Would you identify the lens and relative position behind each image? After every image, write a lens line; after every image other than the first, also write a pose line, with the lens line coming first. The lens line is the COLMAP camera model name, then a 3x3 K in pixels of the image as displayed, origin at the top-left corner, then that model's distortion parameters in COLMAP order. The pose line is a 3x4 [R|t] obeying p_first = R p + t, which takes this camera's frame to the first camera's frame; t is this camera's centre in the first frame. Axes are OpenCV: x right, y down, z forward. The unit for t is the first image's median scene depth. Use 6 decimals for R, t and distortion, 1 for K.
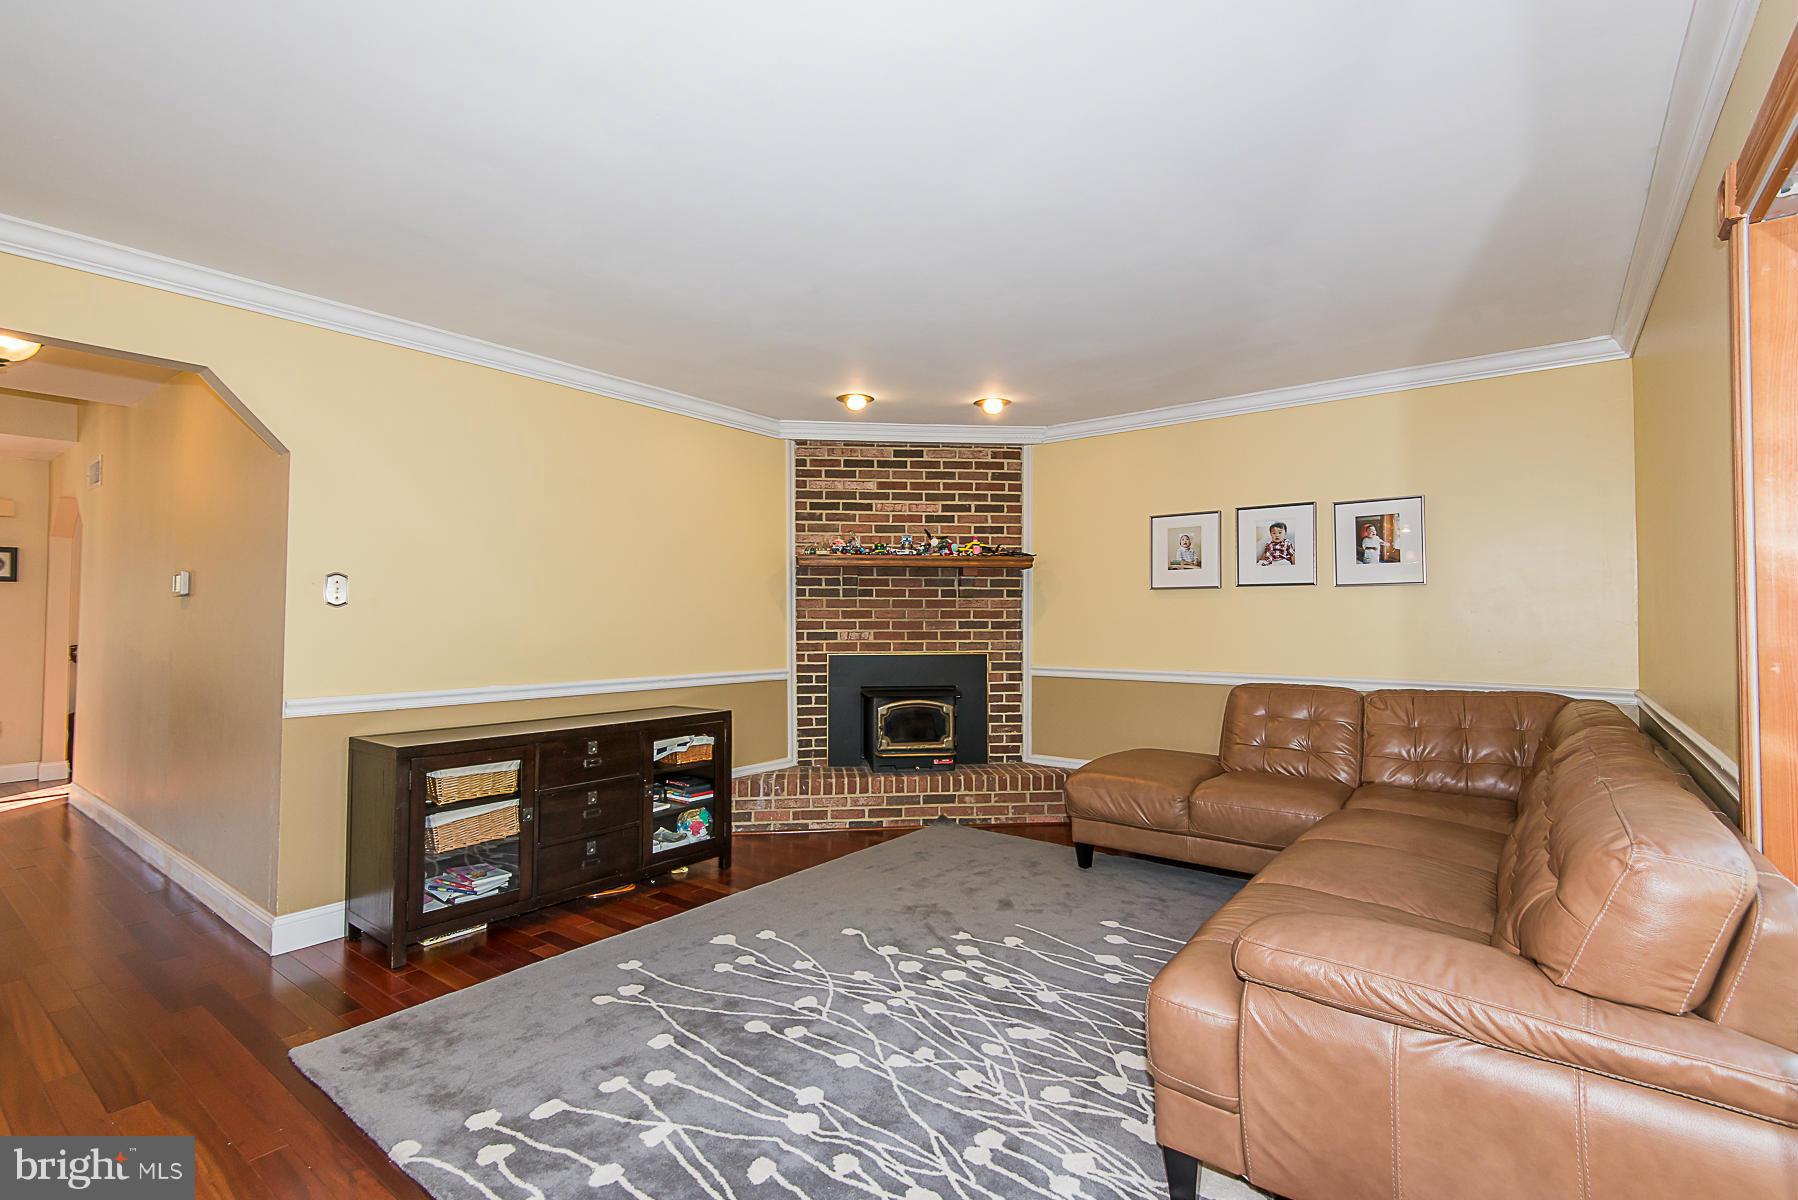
lens RADIAL K [[818.4, 0, 897.9], [0, 818.4, 599.2], [0, 0, 1]] dist [0.049163, -0.029375]
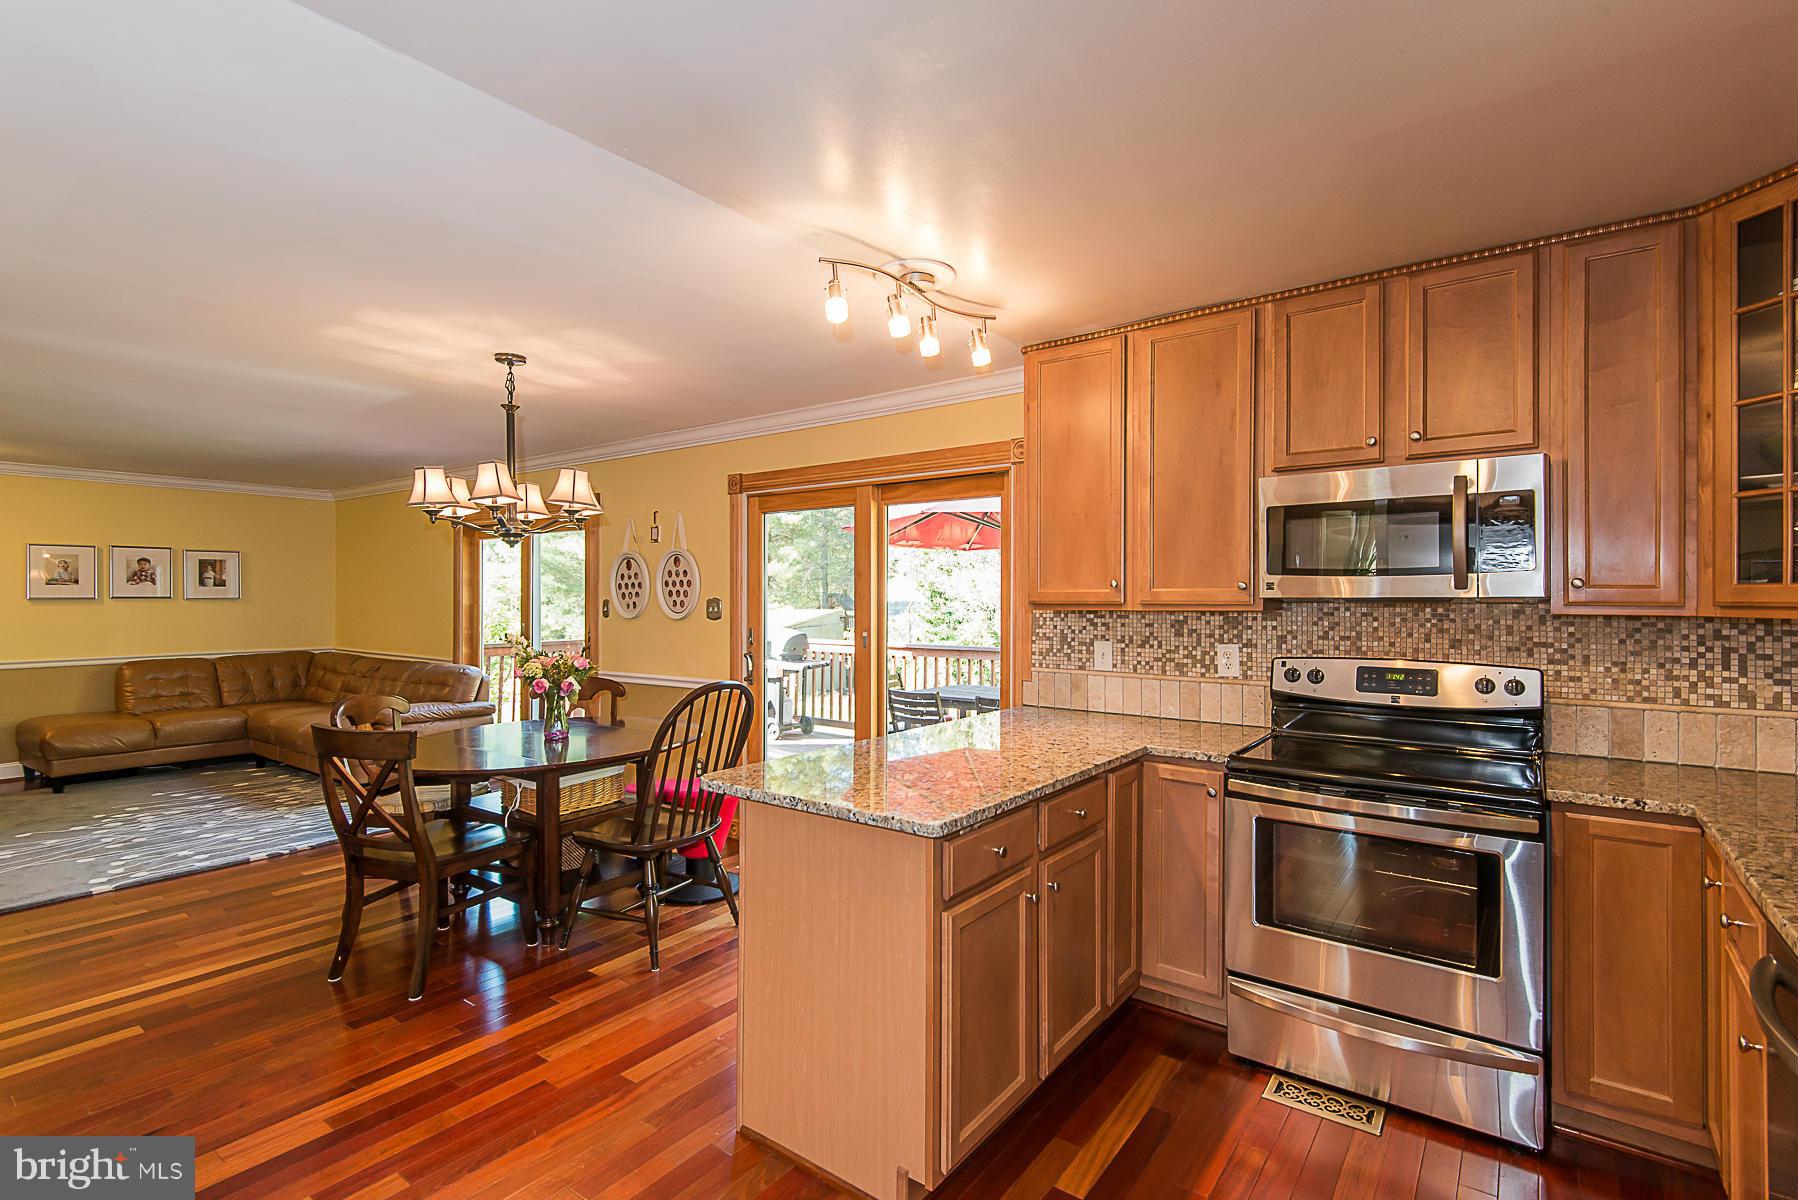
lens RADIAL K [[834.0, 0, 901.8], [0, 834.0, 595.0], [0, 0, 1]] dist [0.046103, -0.028347]
pose [[-0.019507, 0.000653, 0.999810, -1.011084], [-0.023866, 0.999715, -0.001118, -0.046666], [-0.999525, -0.023883, -0.019486, -0.352383]]
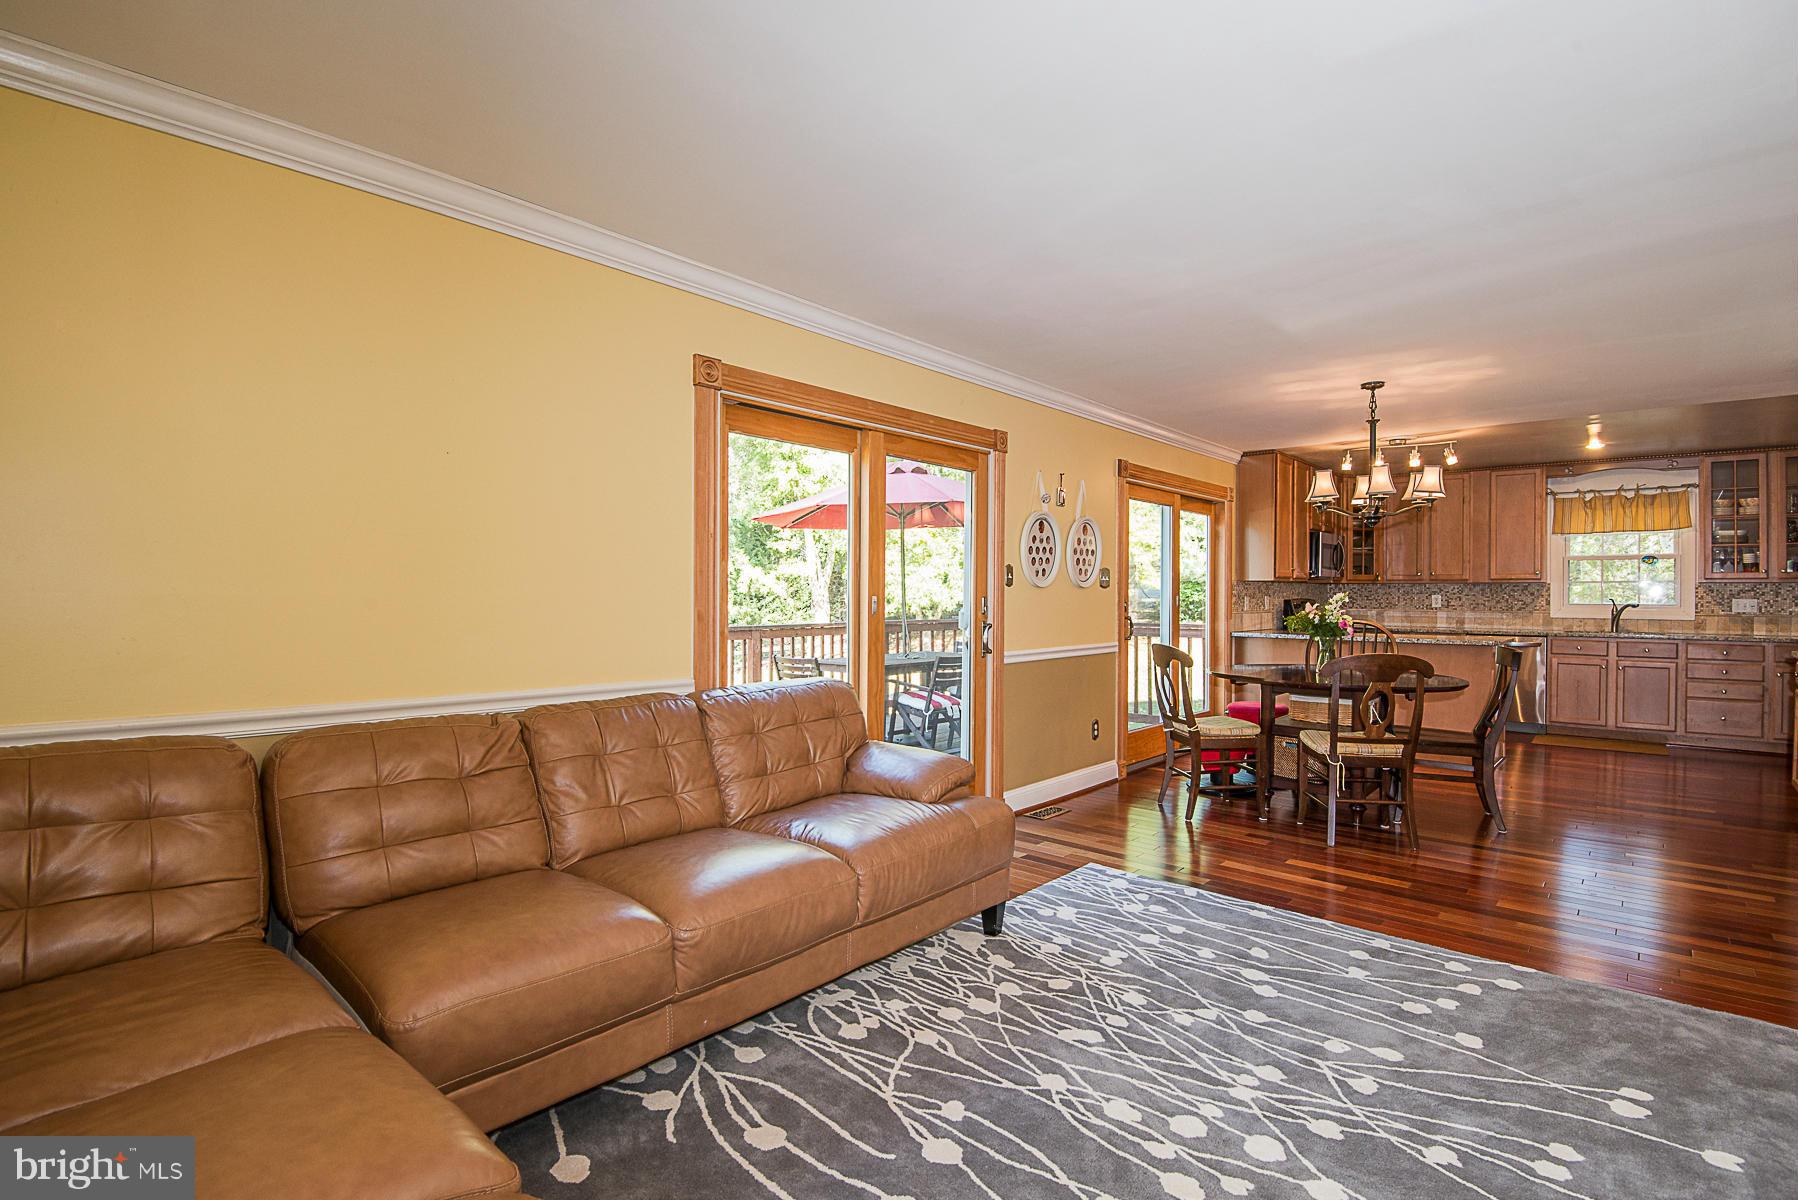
lens RADIAL K [[843.8, 0, 899.0], [0, 843.8, 600.0], [0, 0, 1]] dist [-0.004664, -0.024443]
pose [[-0.997031, -0.005895, 0.076778, 0.135185], [-0.007366, 0.999794, -0.018888, 0.022695], [-0.076651, -0.019397, -0.996869, 0.913669]]
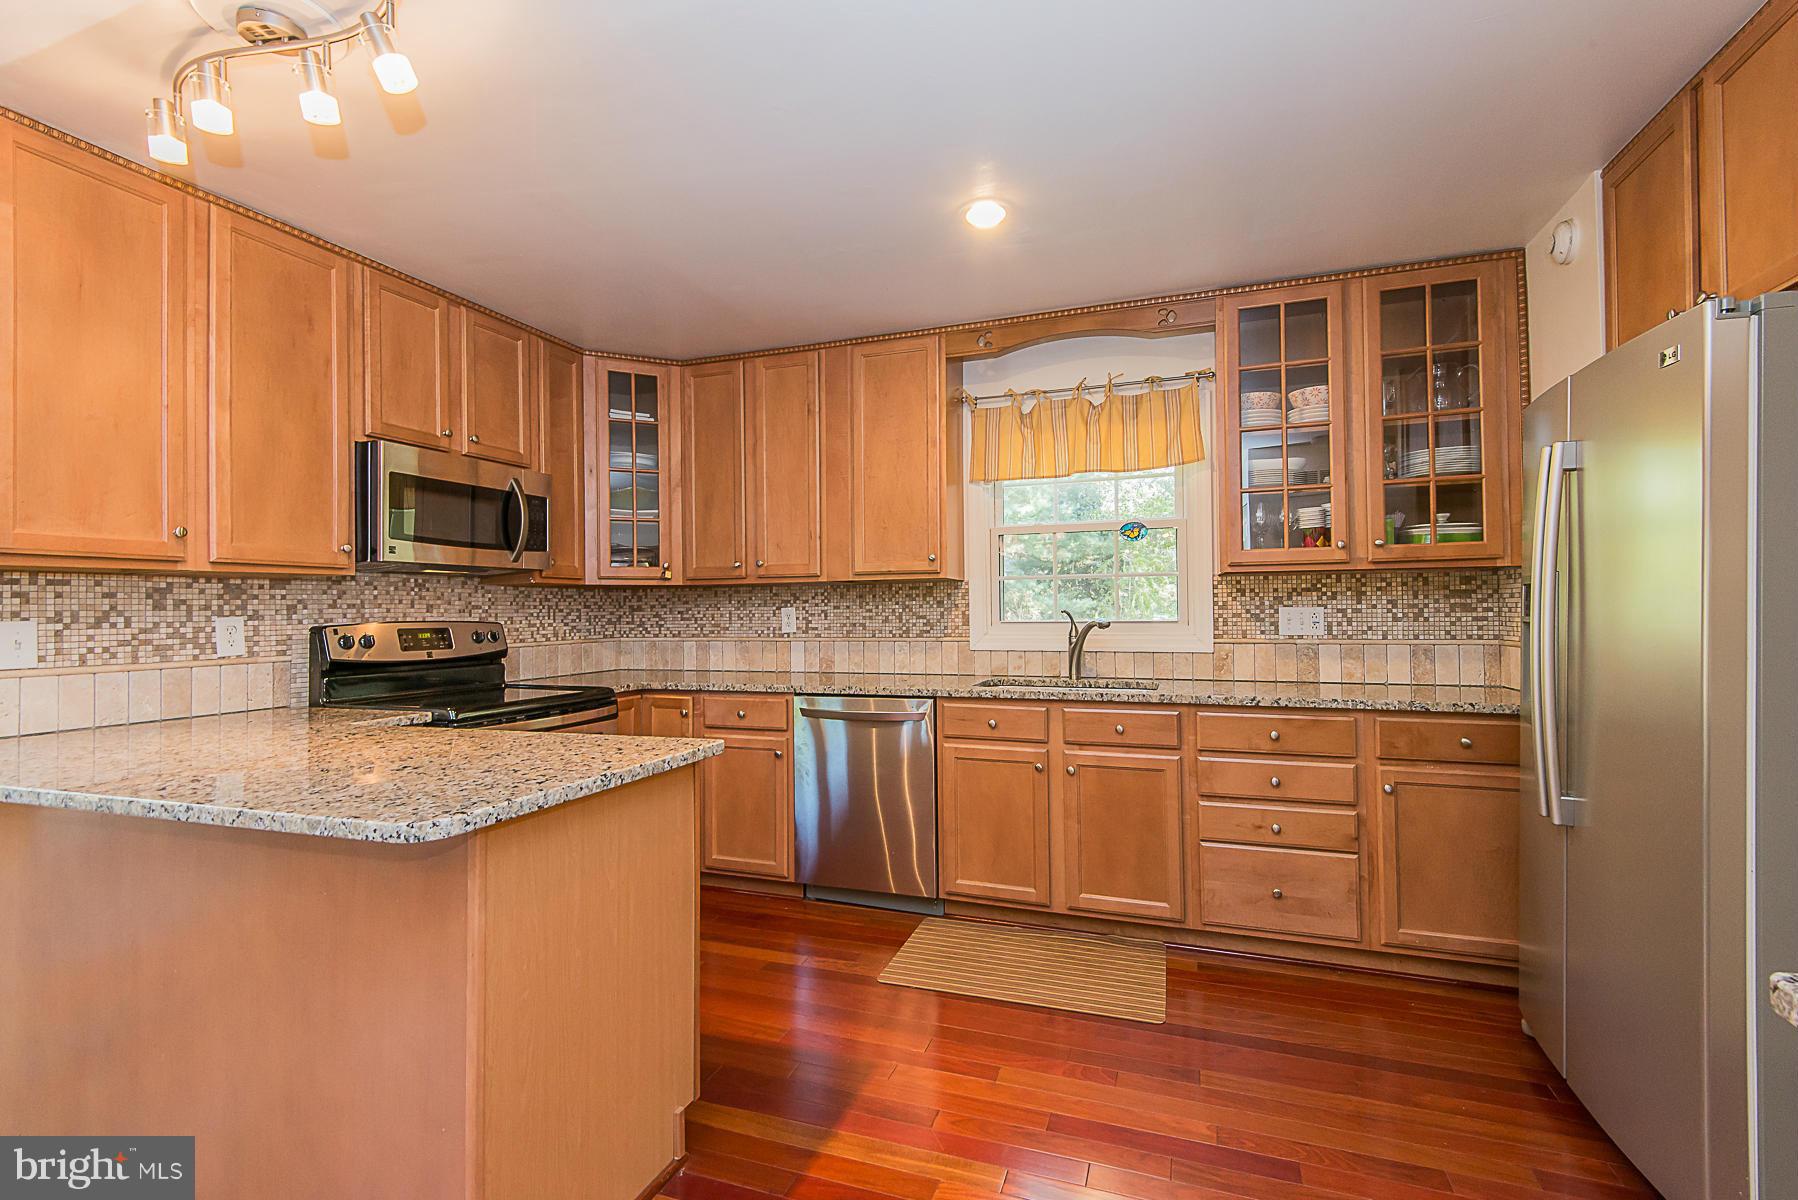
lens RADIAL K [[808.4, 0, 900.8], [0, 808.4, 598.3], [0, 0, 1]] dist [0.043048, -0.025935]
pose [[-0.950292, 0.004156, -0.311331, -0.628373], [0.016544, 0.999172, -0.037161, -0.002504], [0.310919, -0.040464, -0.949575, 0.004292]]
